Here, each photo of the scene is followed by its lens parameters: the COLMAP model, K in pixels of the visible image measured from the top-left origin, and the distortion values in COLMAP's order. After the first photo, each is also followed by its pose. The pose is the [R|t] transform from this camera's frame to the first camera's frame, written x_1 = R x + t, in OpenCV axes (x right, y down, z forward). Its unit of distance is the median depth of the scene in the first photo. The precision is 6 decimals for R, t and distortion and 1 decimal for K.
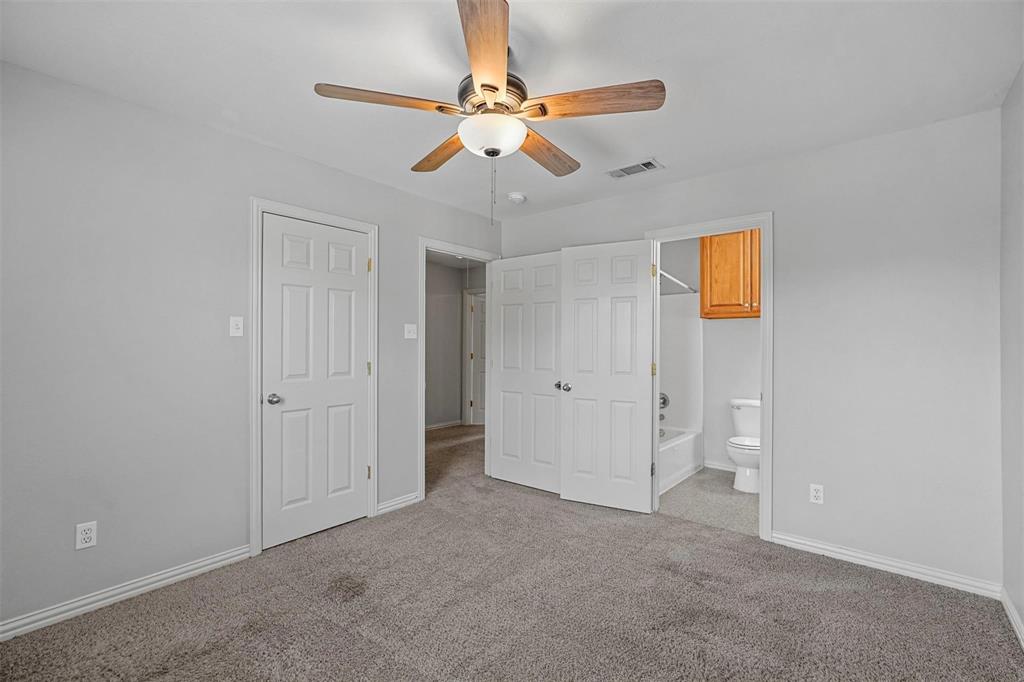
lens RADIAL K [[450.2, 0, 510.2], [0, 450.2, 343.0], [0, 0, 1]] dist [-0.020679, 0.009431]
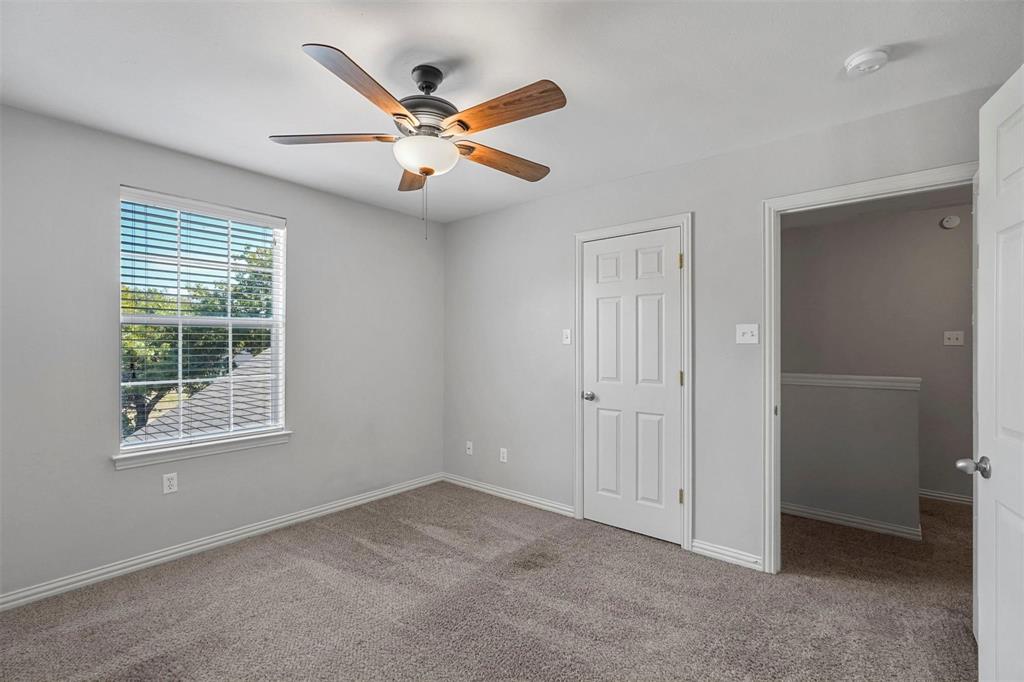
lens RADIAL K [[450.2, 0, 510.2], [0, 450.2, 343.0], [0, 0, 1]] dist [-0.020679, 0.009431]
pose [[-0.003565, -0.008788, -0.999955, 0.625337], [0.001138, 0.999961, -0.008792, -0.005358], [0.999993, -0.001169, -0.003554, 0.737620]]
